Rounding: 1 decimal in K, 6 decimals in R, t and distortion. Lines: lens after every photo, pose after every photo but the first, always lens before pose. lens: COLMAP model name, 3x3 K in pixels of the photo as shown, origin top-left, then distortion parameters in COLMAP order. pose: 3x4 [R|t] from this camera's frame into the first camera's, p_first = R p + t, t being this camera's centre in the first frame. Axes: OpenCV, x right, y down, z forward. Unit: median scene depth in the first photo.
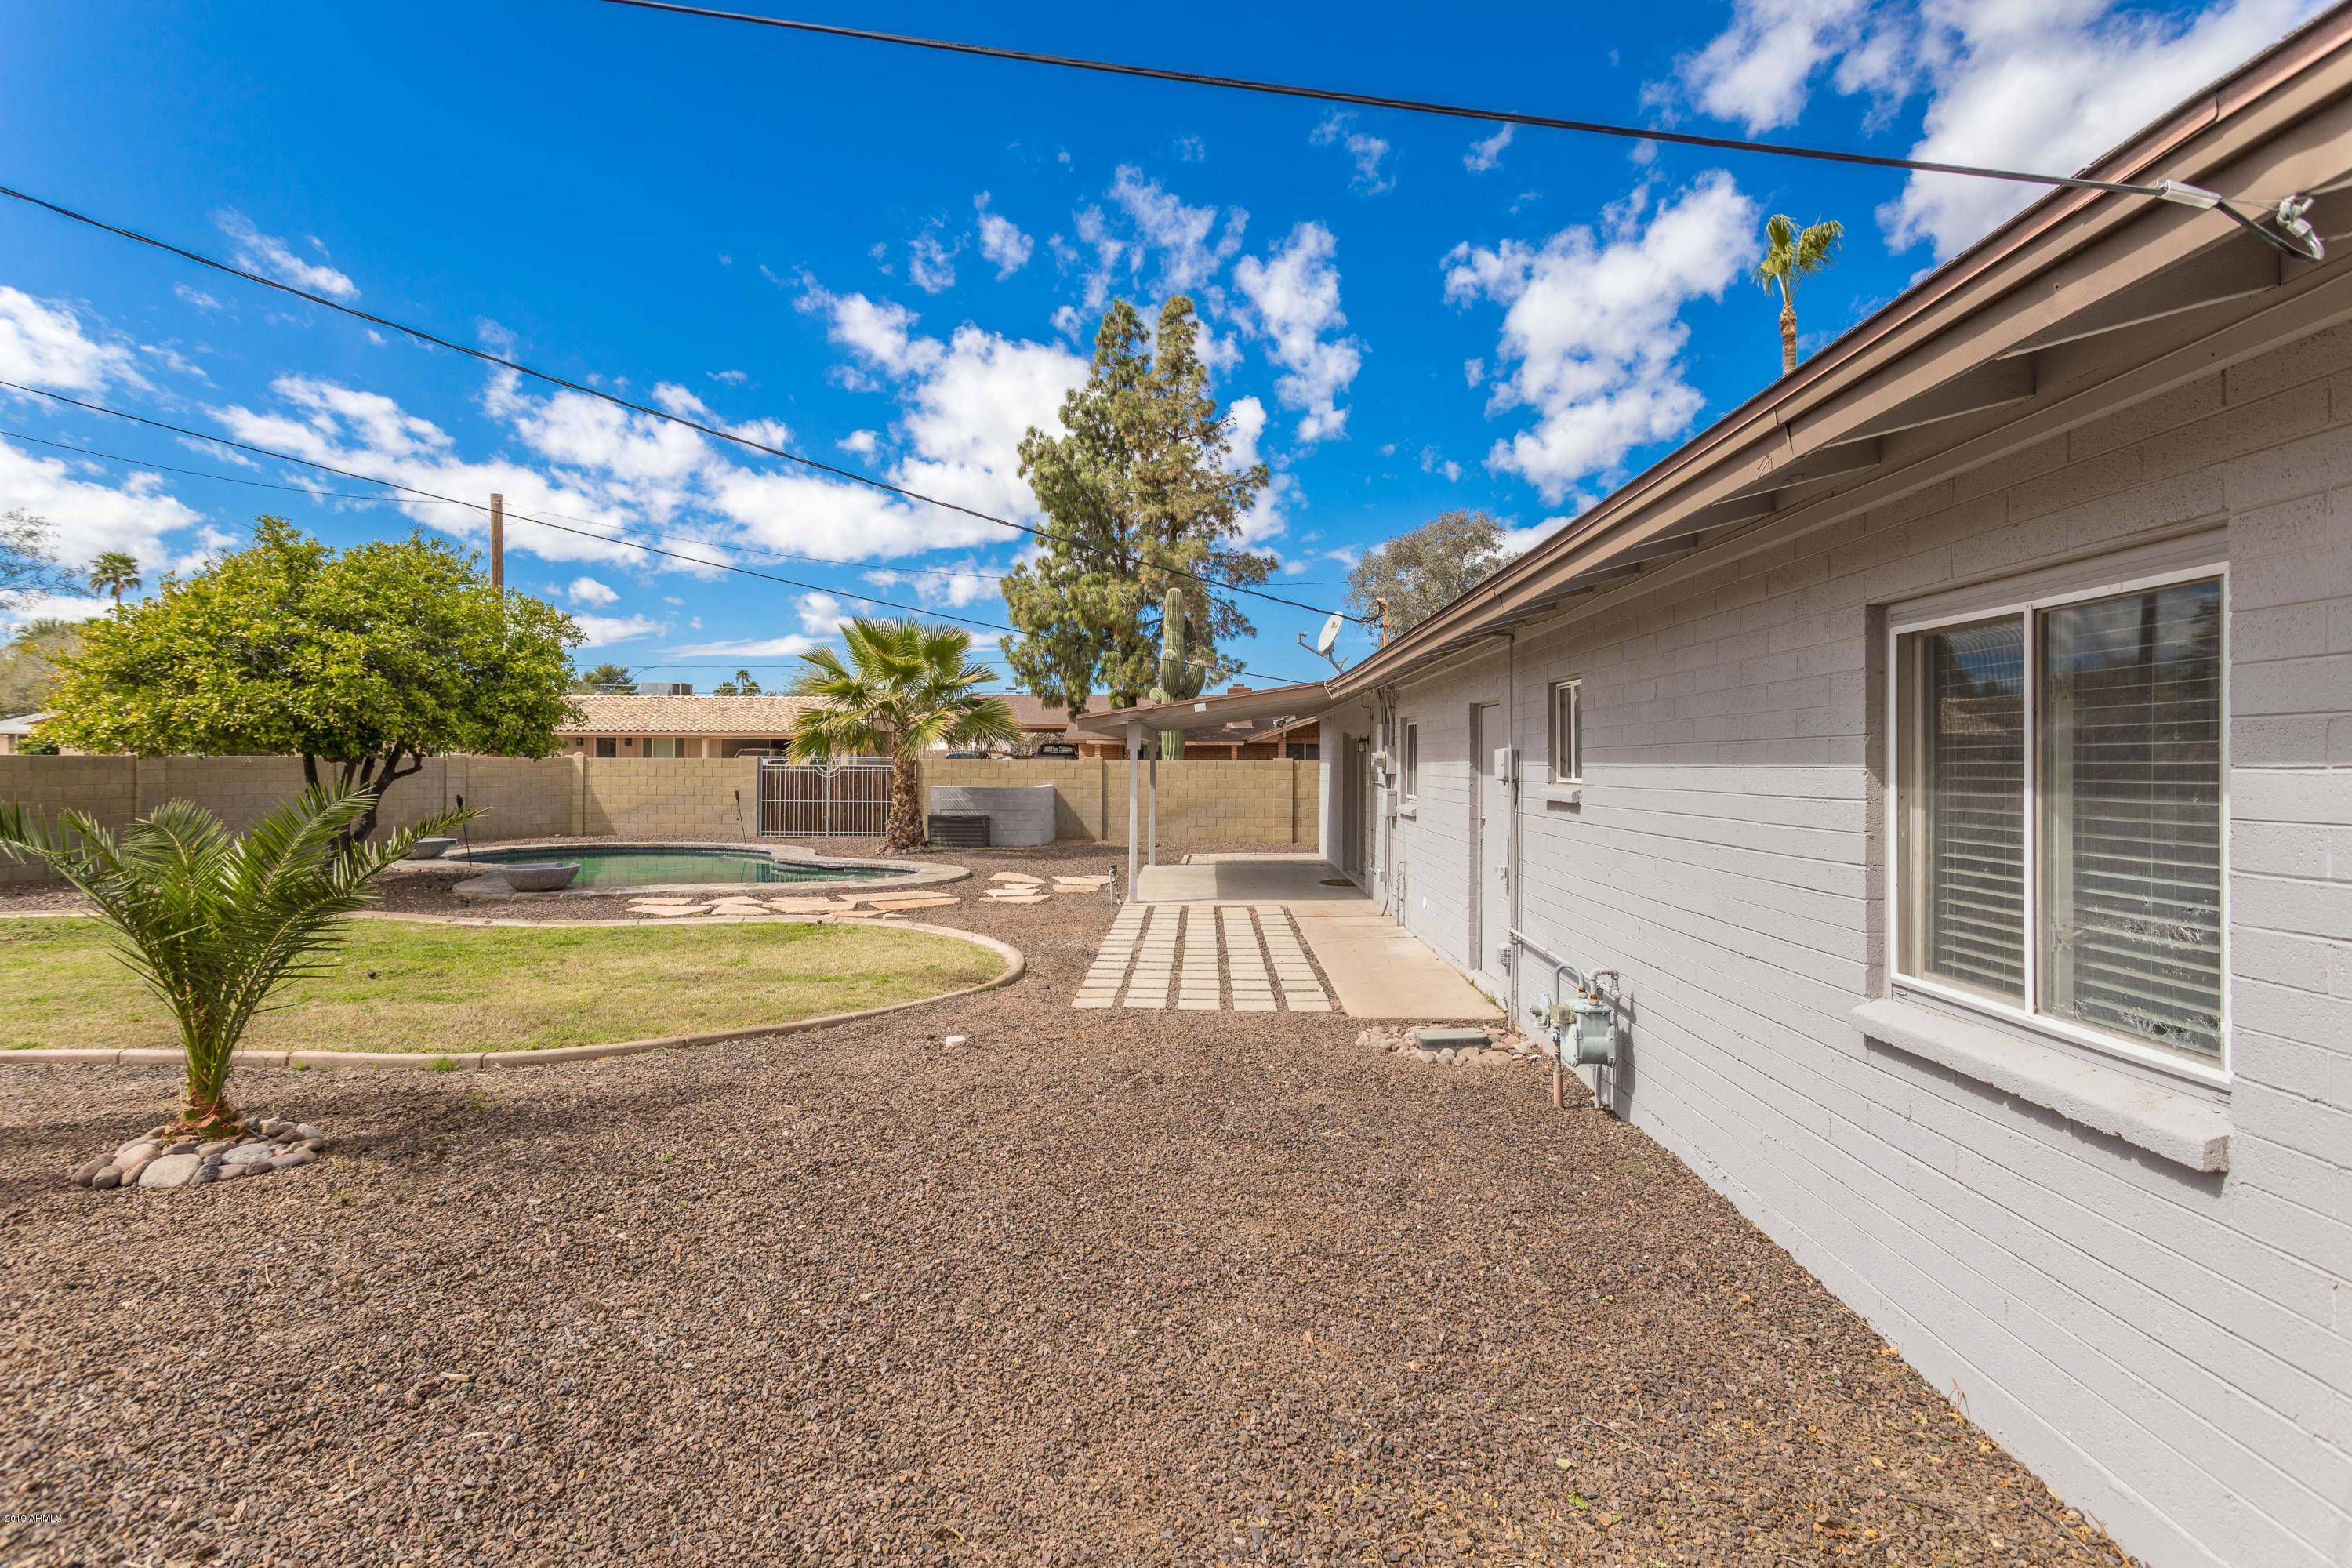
lens RADIAL K [[1097.3, 0, 1178.8], [0, 1097.3, 760.1], [0, 0, 1]] dist [0.001031, 0.000275]
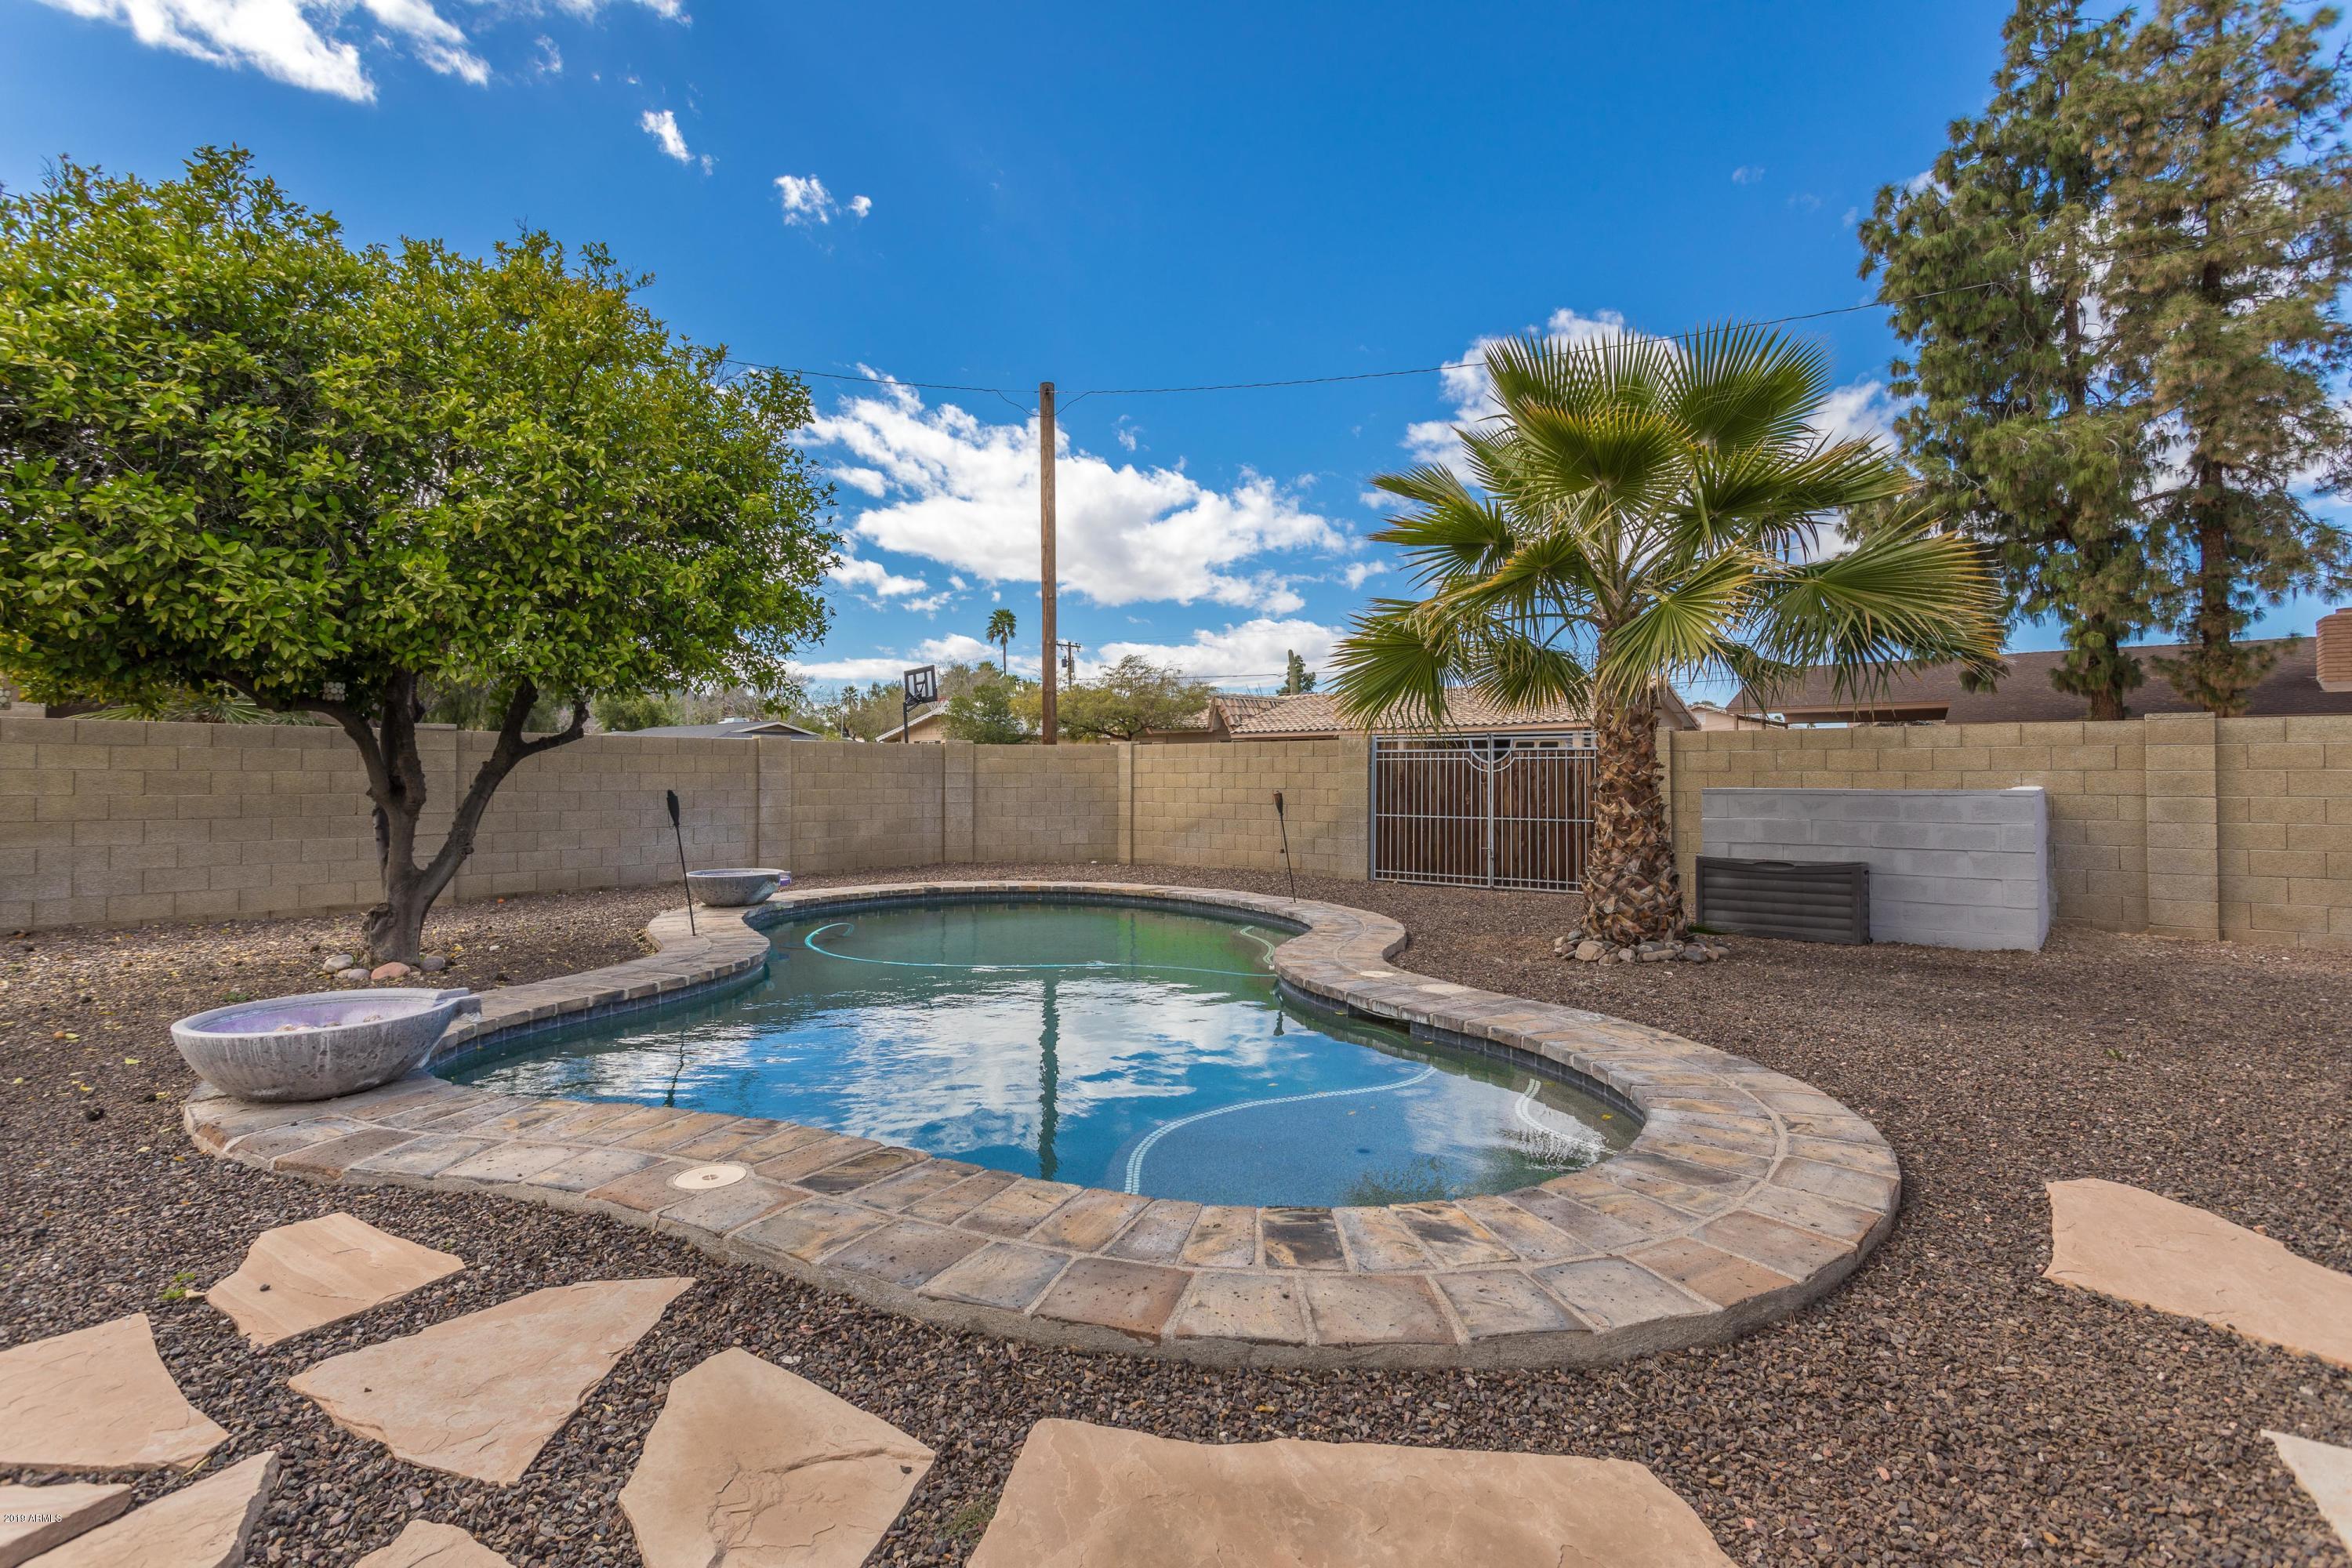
lens RADIAL K [[1097.3, 0, 1178.8], [0, 1097.3, 760.1], [0, 0, 1]] dist [0.001031, 0.000275]
pose [[0.782223, -0.014971, -0.622819, -0.111959], [0.004927, 0.999829, -0.017845, 0.018547], [0.622979, 0.010890, 0.782162, 0.505705]]
